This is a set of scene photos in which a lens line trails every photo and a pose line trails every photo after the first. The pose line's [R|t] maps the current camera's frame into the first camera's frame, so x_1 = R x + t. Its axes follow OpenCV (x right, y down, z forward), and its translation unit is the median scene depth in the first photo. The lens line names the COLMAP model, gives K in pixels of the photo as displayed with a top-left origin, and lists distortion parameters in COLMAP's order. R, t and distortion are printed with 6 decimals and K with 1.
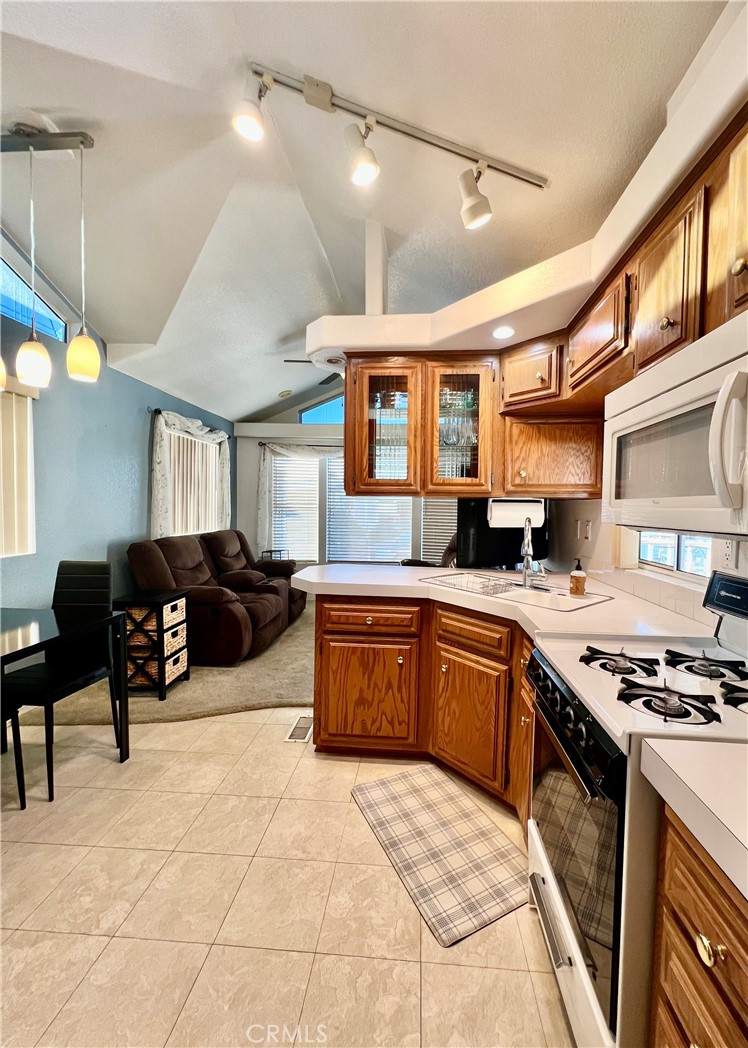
lens RADIAL K [[421.5, 0, 396.3], [0, 421.5, 523.5], [0, 0, 1]] dist [-0.000742, 0.000167]
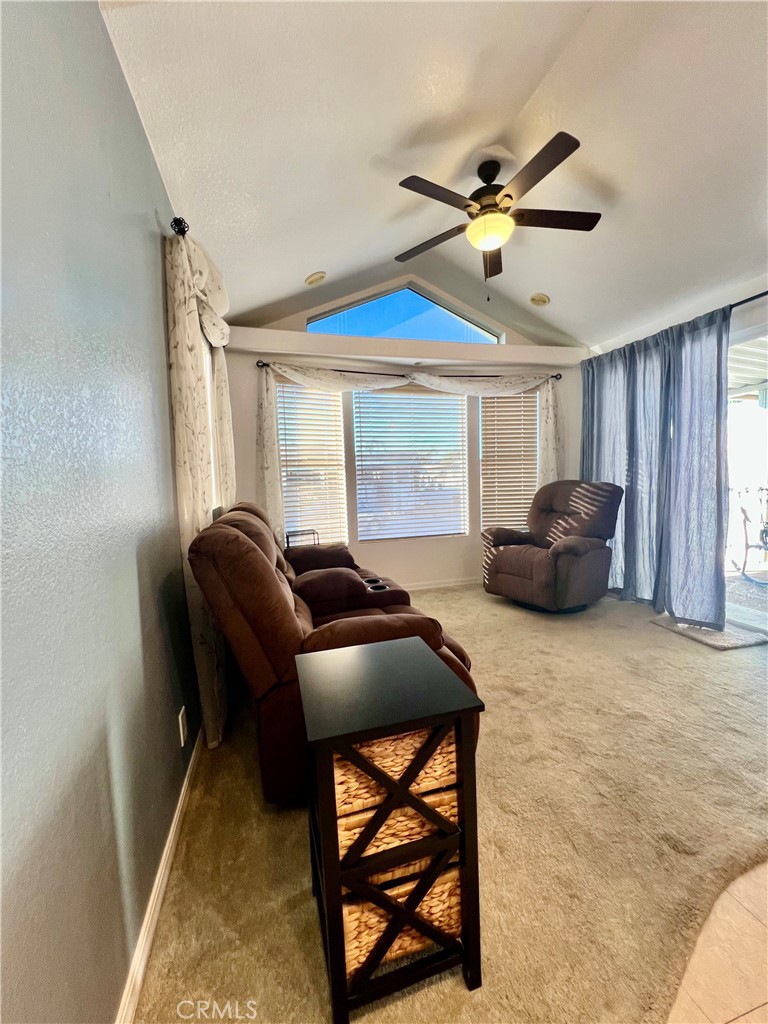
lens RADIAL K [[409.8, 0, 385.1], [0, 409.8, 509.5], [0, 0, 1]] dist [-0.002518, 0.000471]
pose [[0.947087, -0.066719, 0.313967, -0.893756], [0.056161, 0.997514, 0.042565, 0.027364], [-0.316026, -0.022680, 0.948479, 0.915423]]
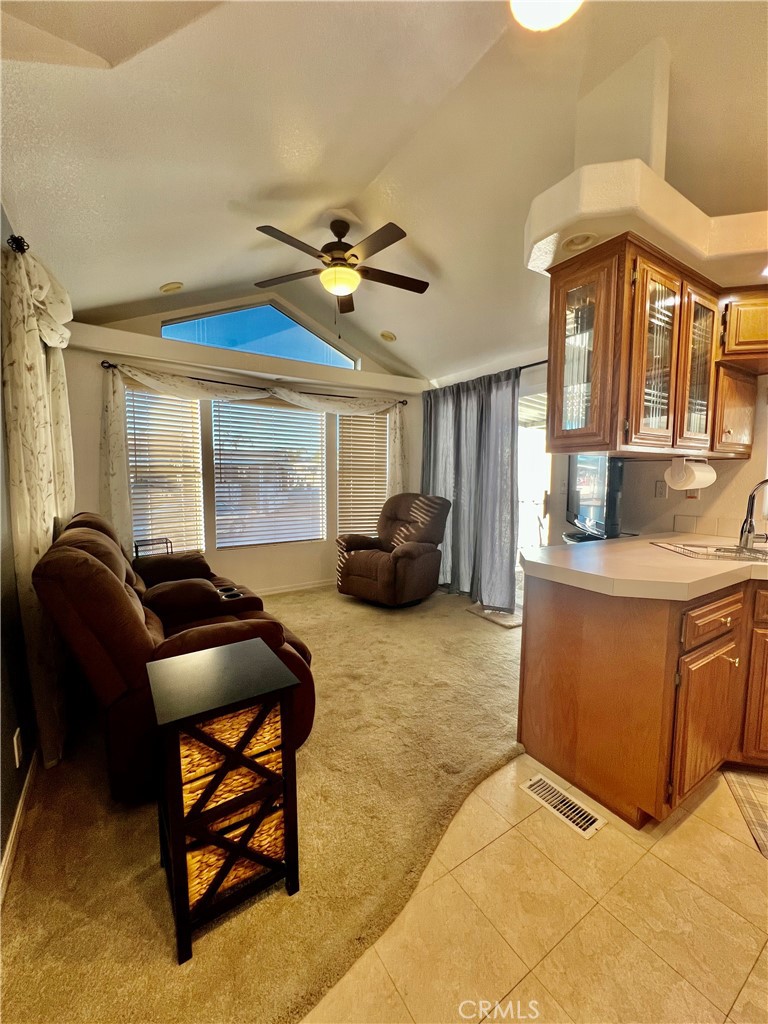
lens RADIAL K [[409.8, 0, 385.1], [0, 409.8, 509.5], [0, 0, 1]] dist [-0.002518, 0.000471]
pose [[0.804041, -0.058149, 0.591724, -0.911088], [0.028705, 0.997842, 0.059054, -0.021937], [-0.593881, -0.030496, 0.803975, 0.758291]]
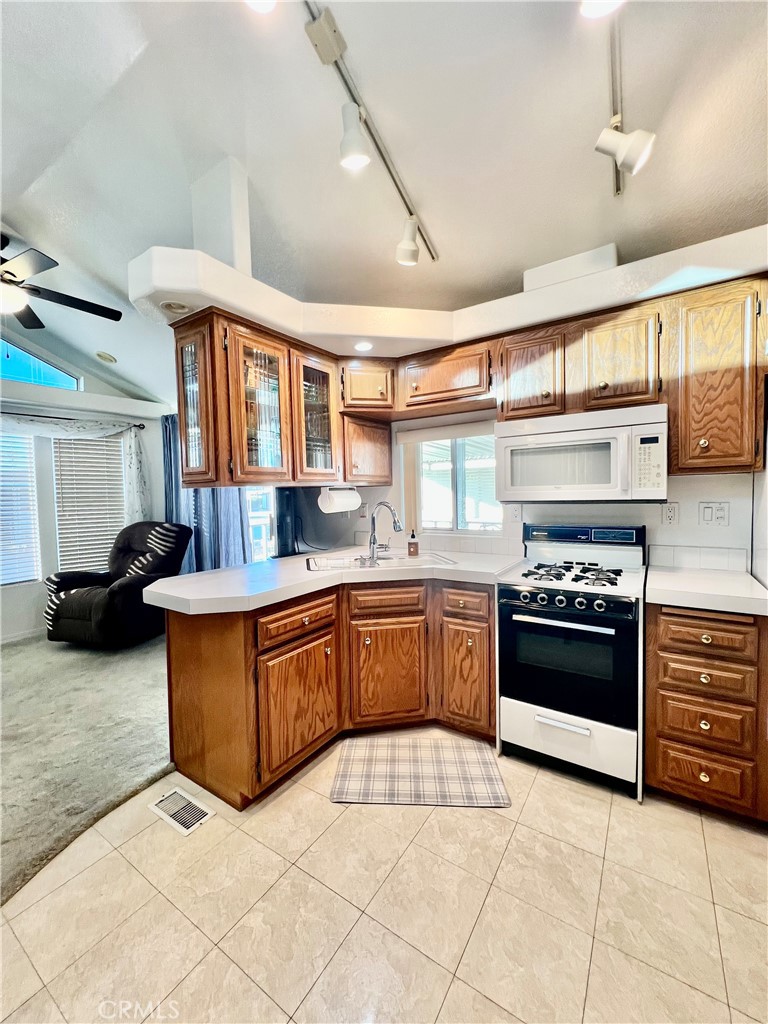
lens RADIAL K [[409.8, 0, 385.1], [0, 409.8, 509.5], [0, 0, 1]] dist [-0.002518, 0.000471]
pose [[0.496697, -0.061521, 0.865741, -0.712958], [0.063060, 0.997406, 0.034698, -0.032651], [-0.865630, 0.037360, 0.499289, 0.378186]]
